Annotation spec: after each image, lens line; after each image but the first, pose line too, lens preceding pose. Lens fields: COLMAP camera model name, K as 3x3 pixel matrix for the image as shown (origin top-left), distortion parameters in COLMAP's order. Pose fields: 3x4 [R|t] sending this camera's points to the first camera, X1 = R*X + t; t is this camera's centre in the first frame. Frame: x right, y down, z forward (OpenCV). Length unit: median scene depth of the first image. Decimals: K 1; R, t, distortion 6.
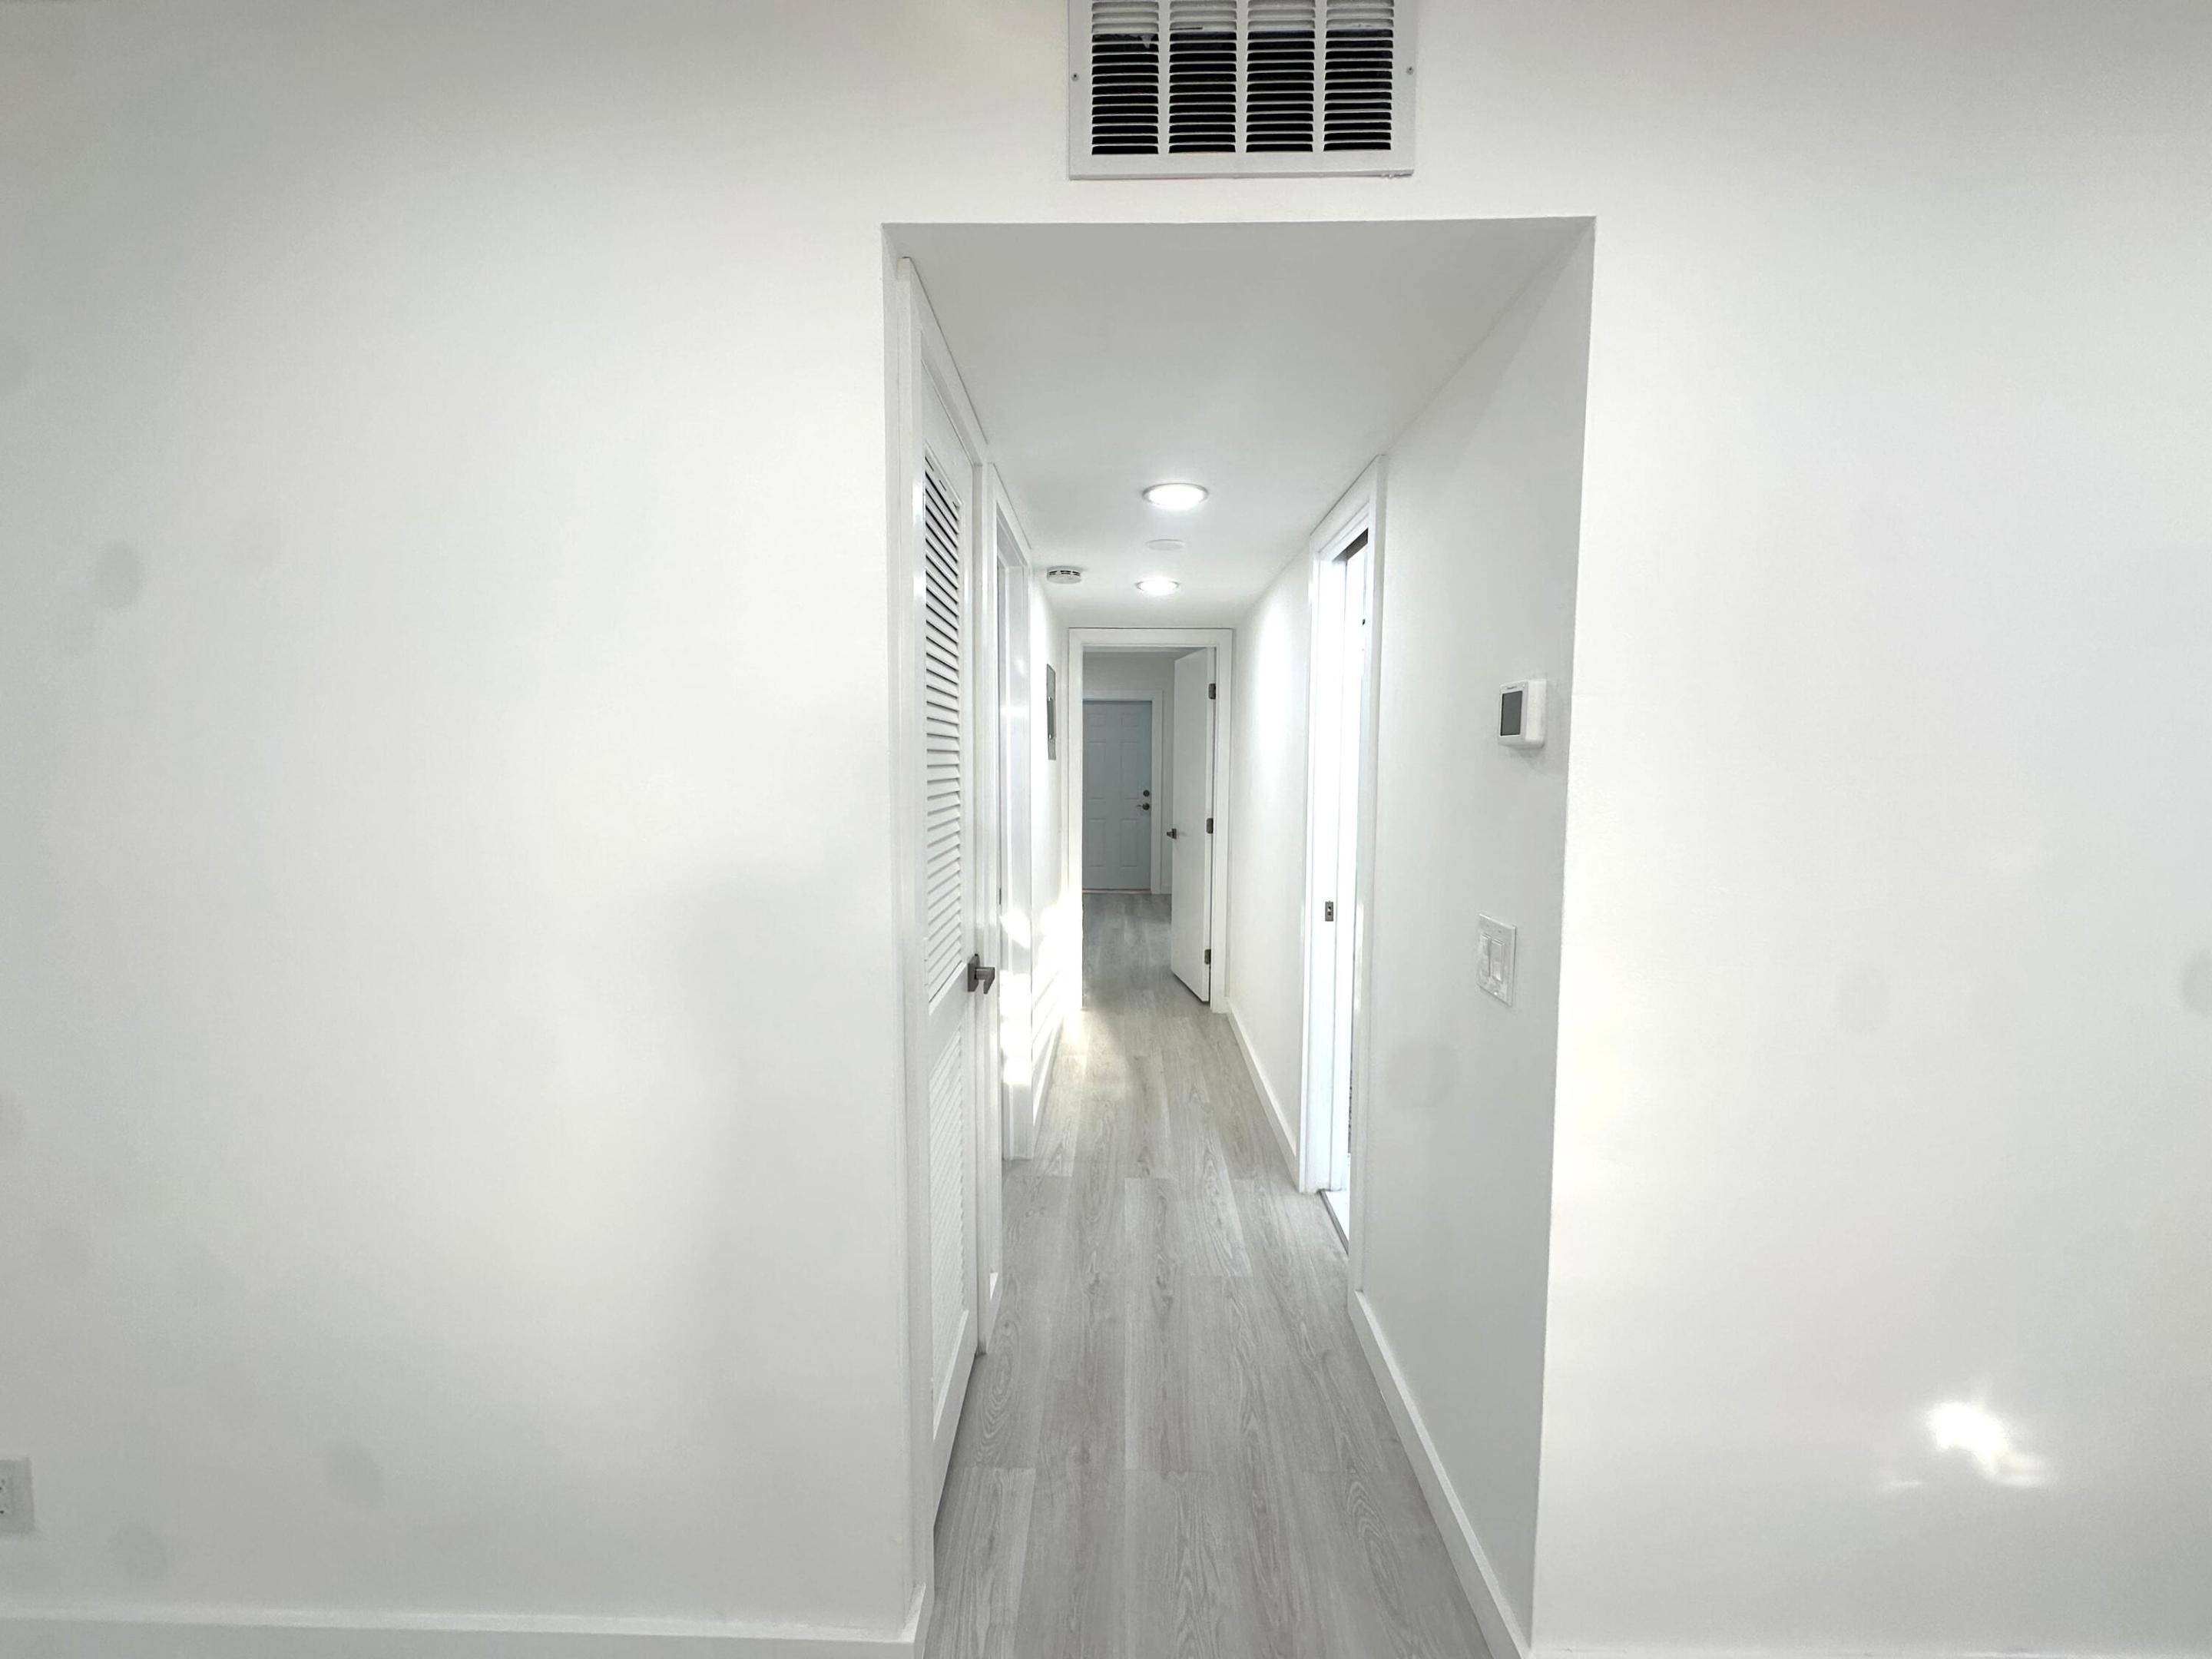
lens RADIAL K [[881.8, 0, 1104.2], [0, 881.8, 826.4], [0, 0, 1]] dist [0.000138, 0.000412]
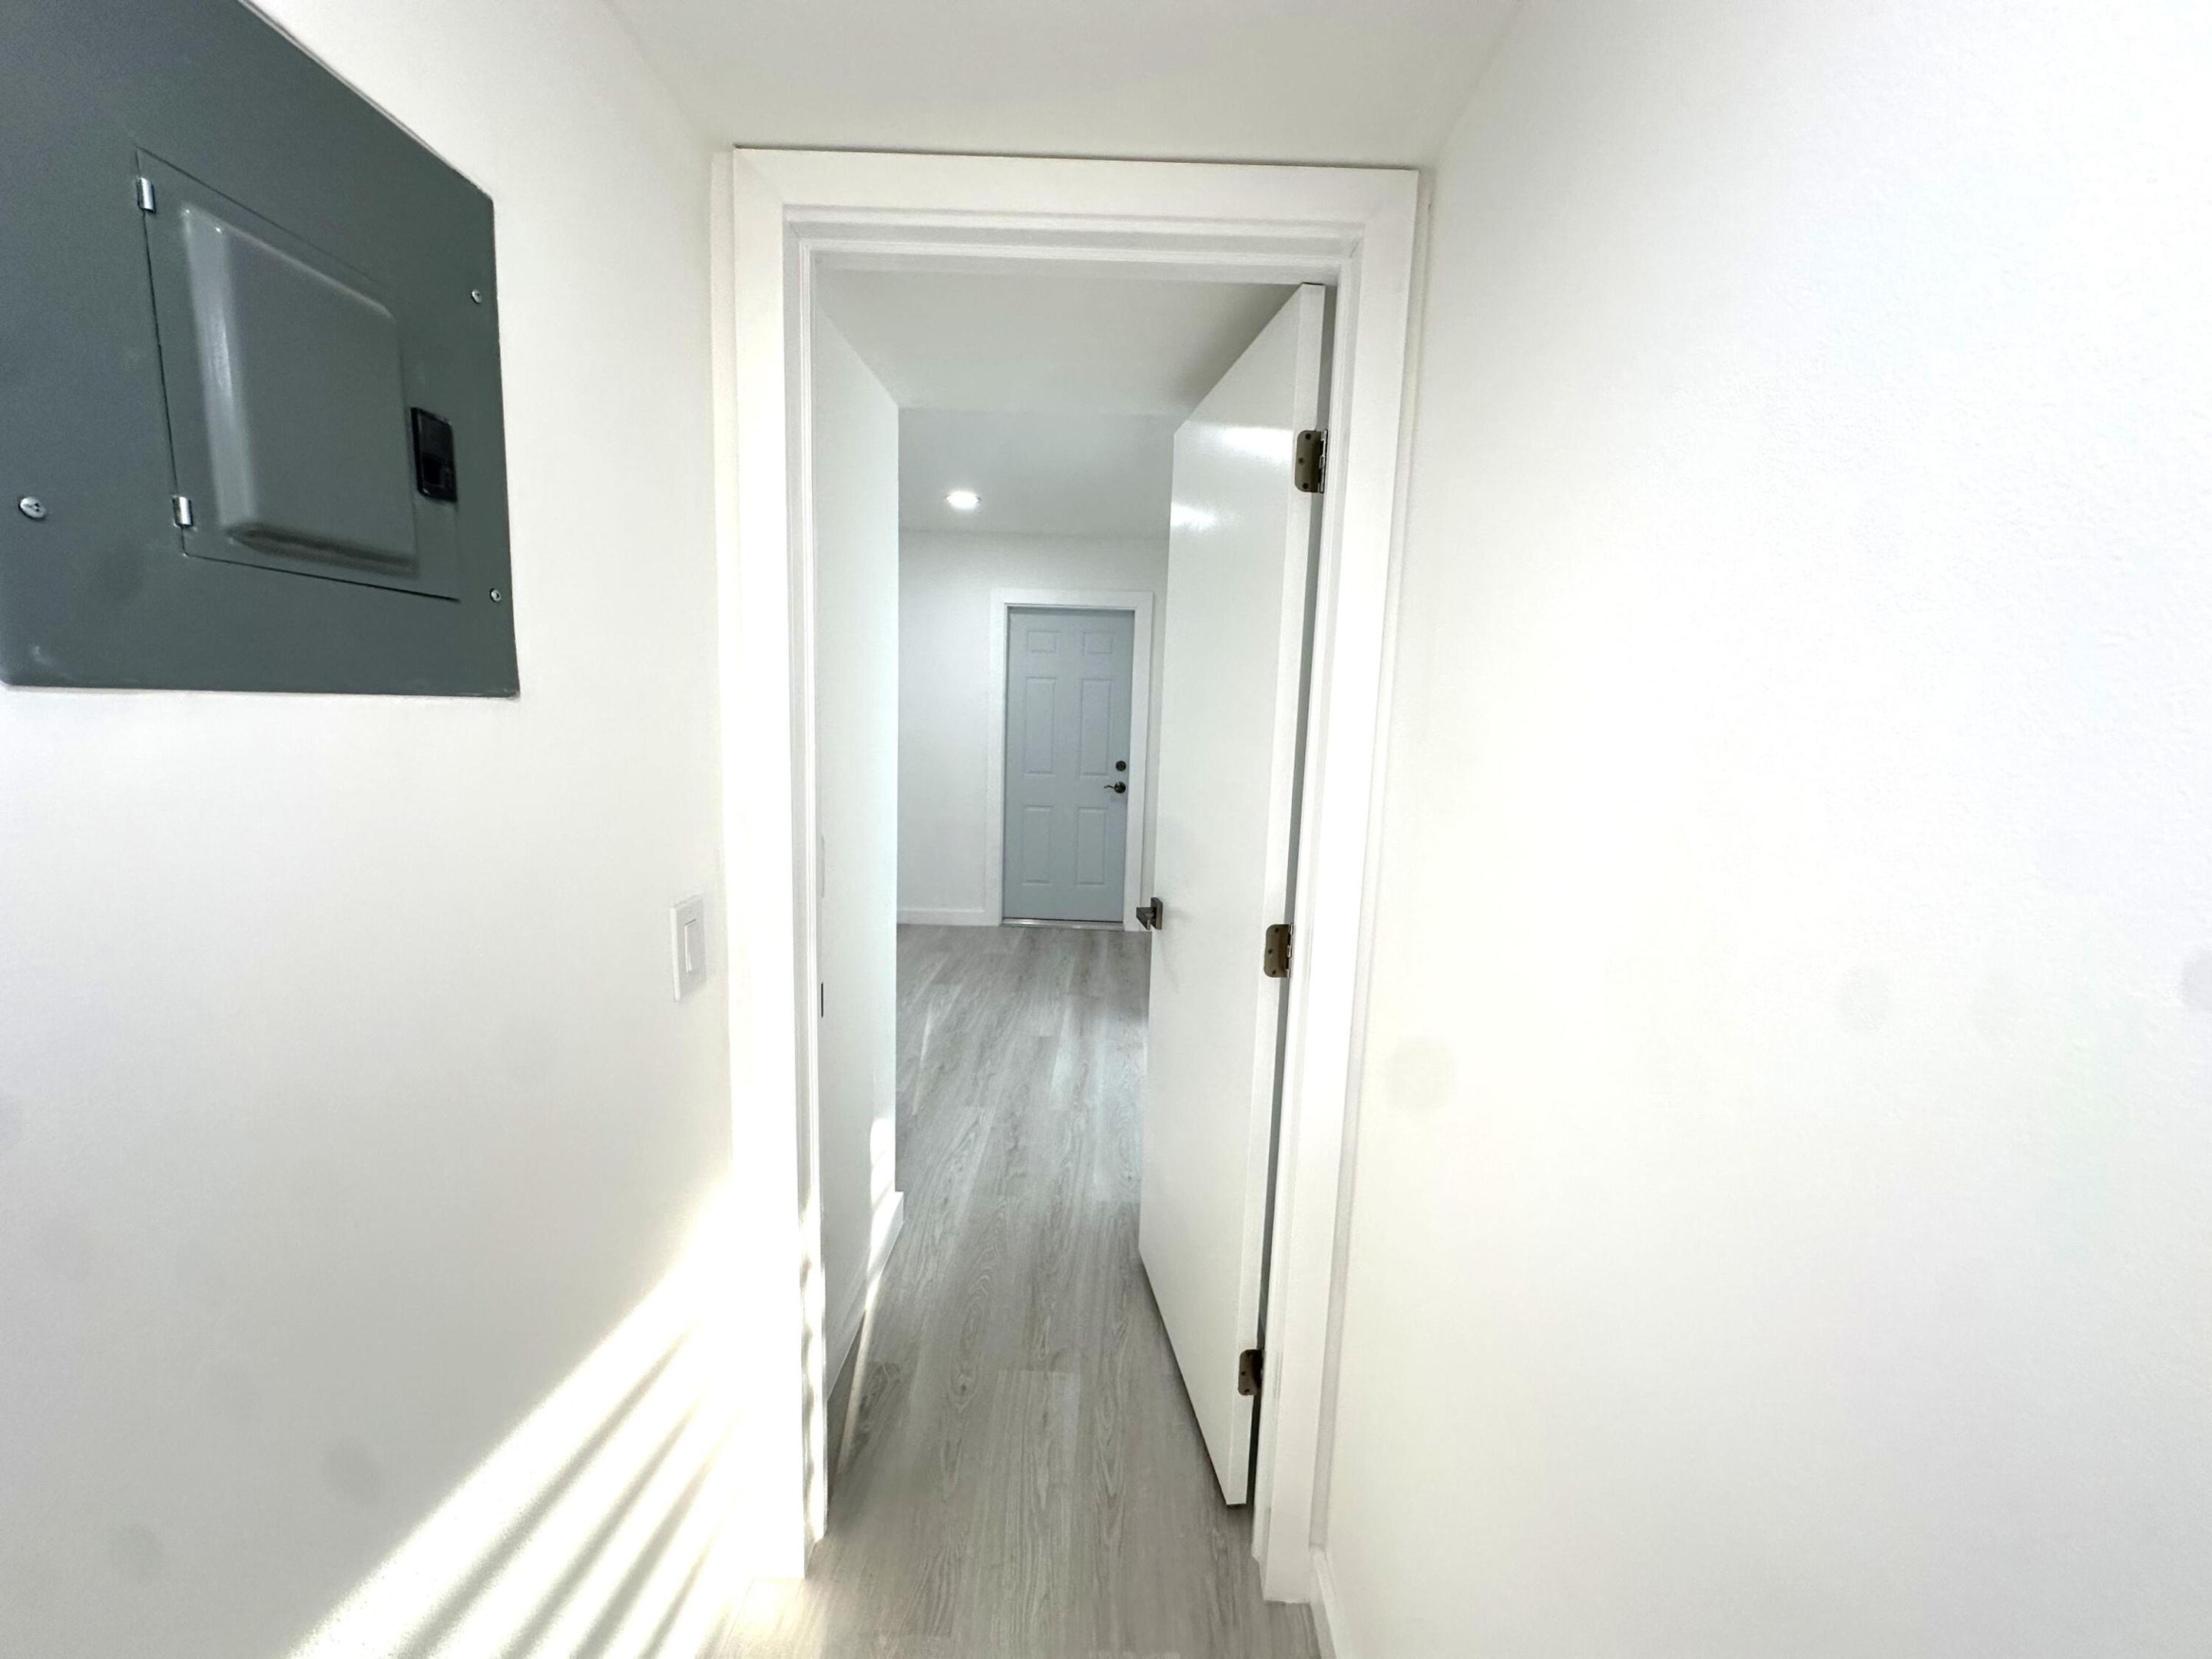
lens RADIAL K [[877.9, 0, 1104.7], [0, 877.9, 829.9], [0, 0, 1]] dist [-0.002014, -0.000308]
pose [[0.999457, 0.031445, 0.009809, 0.098000], [-0.031970, 0.997751, 0.058919, -0.087875], [-0.007934, -0.059201, 0.998215, 1.175280]]
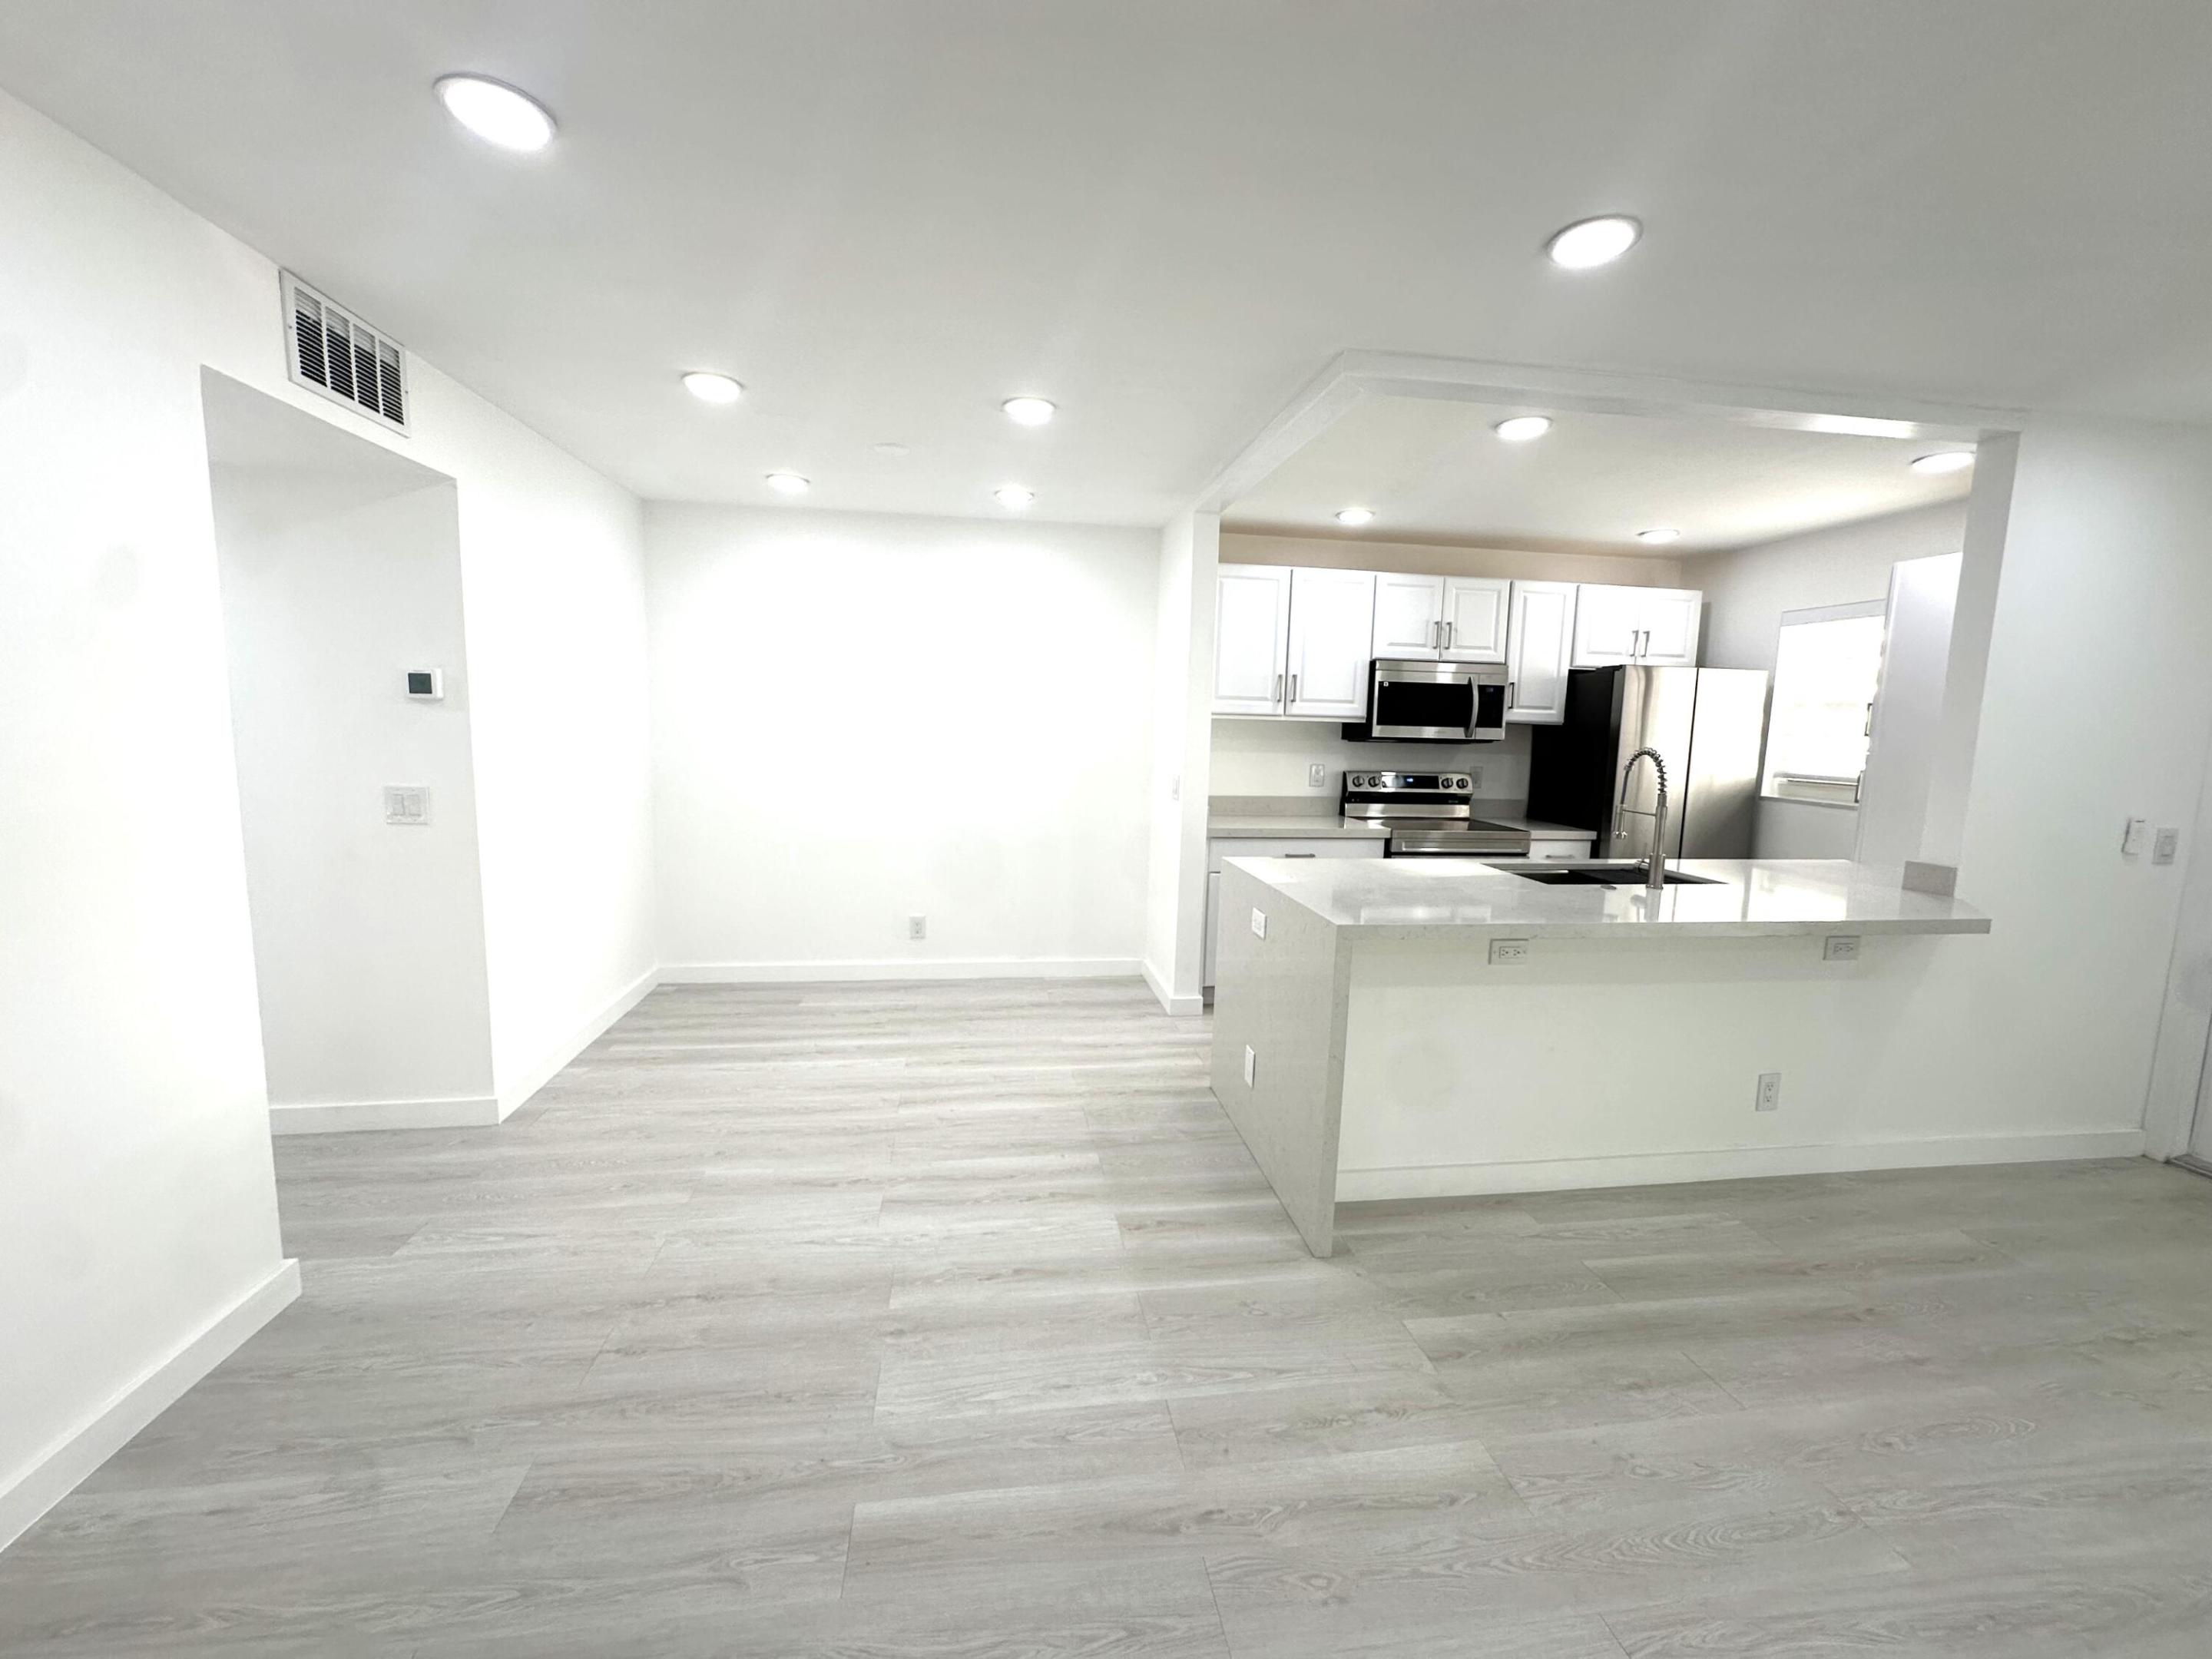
lens RADIAL K [[885.1, 0, 1105.2], [0, 885.1, 825.0], [0, 0, 1]] dist [-0.003102, 0.000098]
pose [[-0.168075, -0.127805, 0.977454, -0.835612], [0.053294, 0.988932, 0.138470, 0.000970], [-0.984332, 0.075366, -0.159404, -0.108349]]
